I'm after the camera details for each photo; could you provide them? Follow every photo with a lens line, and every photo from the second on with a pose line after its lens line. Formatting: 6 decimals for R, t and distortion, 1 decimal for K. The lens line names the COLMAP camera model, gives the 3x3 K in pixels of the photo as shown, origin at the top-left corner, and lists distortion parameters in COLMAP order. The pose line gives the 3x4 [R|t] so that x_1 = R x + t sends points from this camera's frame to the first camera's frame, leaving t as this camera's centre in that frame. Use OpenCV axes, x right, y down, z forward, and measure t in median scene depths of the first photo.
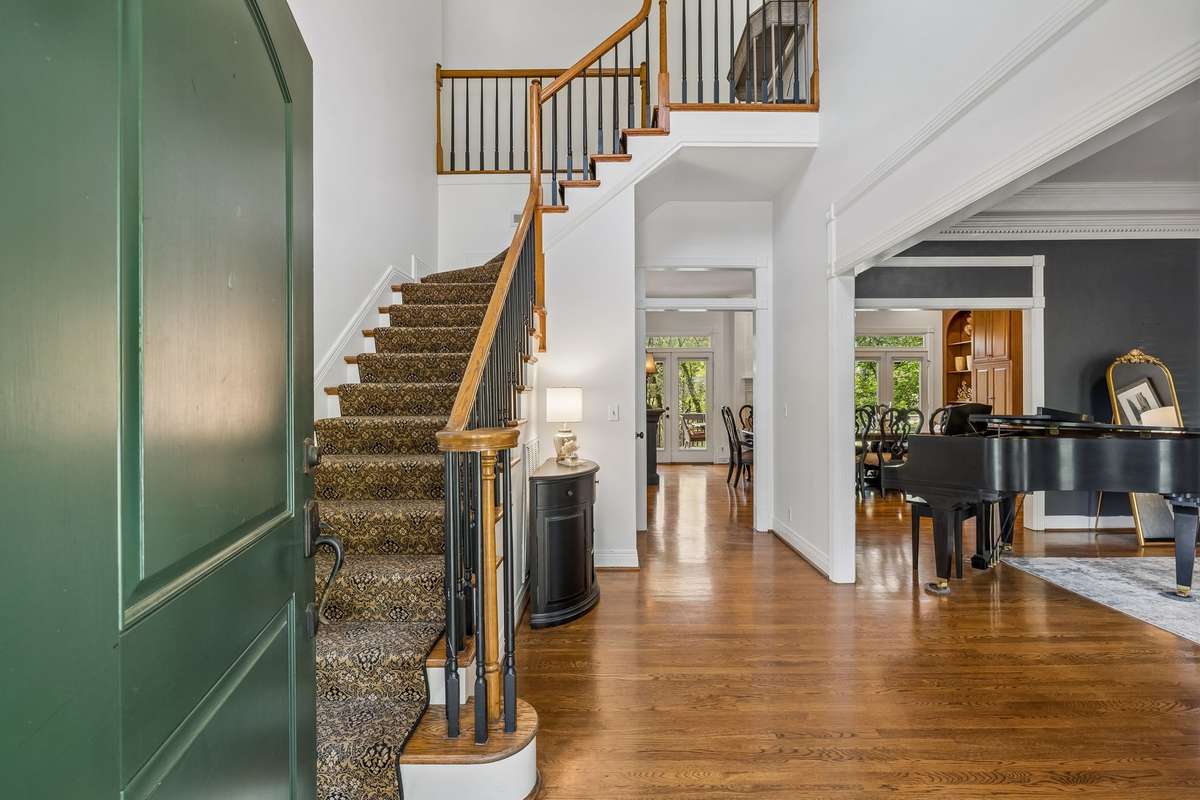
lens RADIAL K [[519.0, 0, 606.3], [0, 519.0, 400.5], [0, 0, 1]] dist [0.001393, 0.000054]
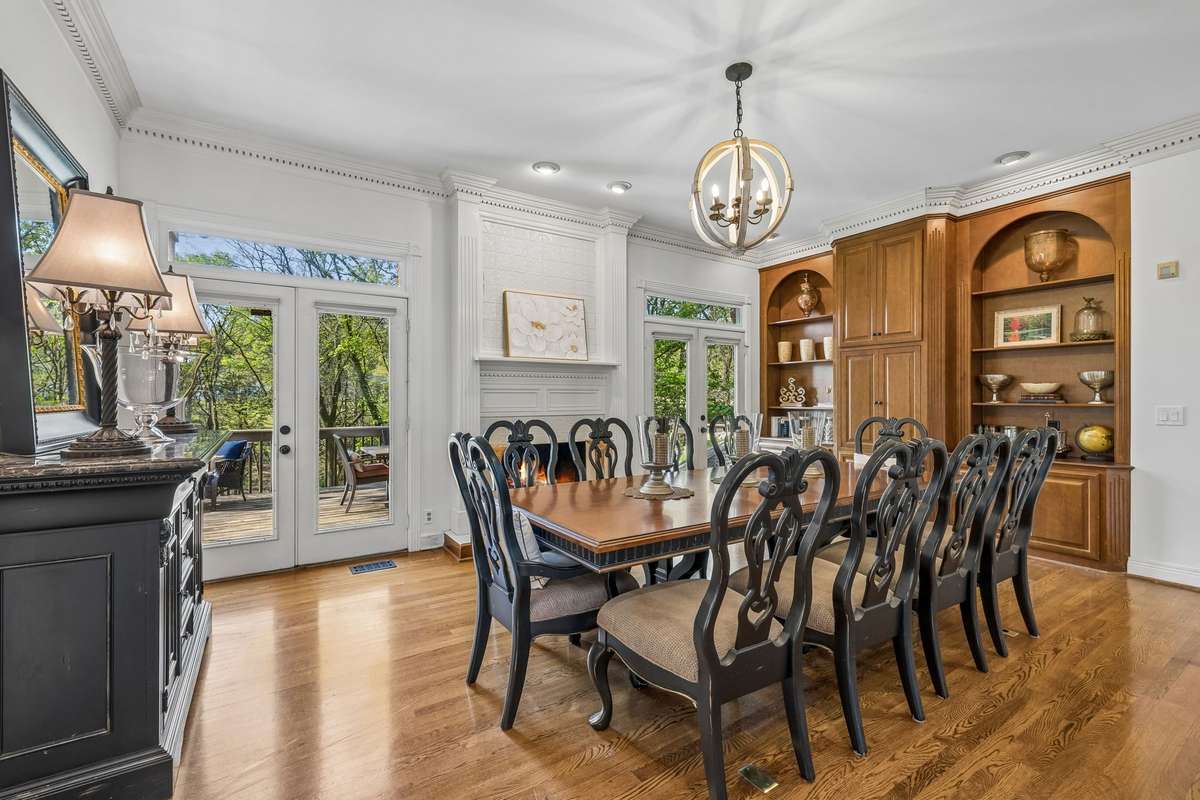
lens RADIAL K [[519.0, 0, 606.4], [0, 519.0, 398.6], [0, 0, 1]] dist [0.001393, 0.000054]
pose [[0.833051, 0.001664, 0.553193, 0.104273], [-0.002933, 0.999995, 0.001408, -0.008983], [-0.553188, -0.002796, 0.833052, 0.547118]]
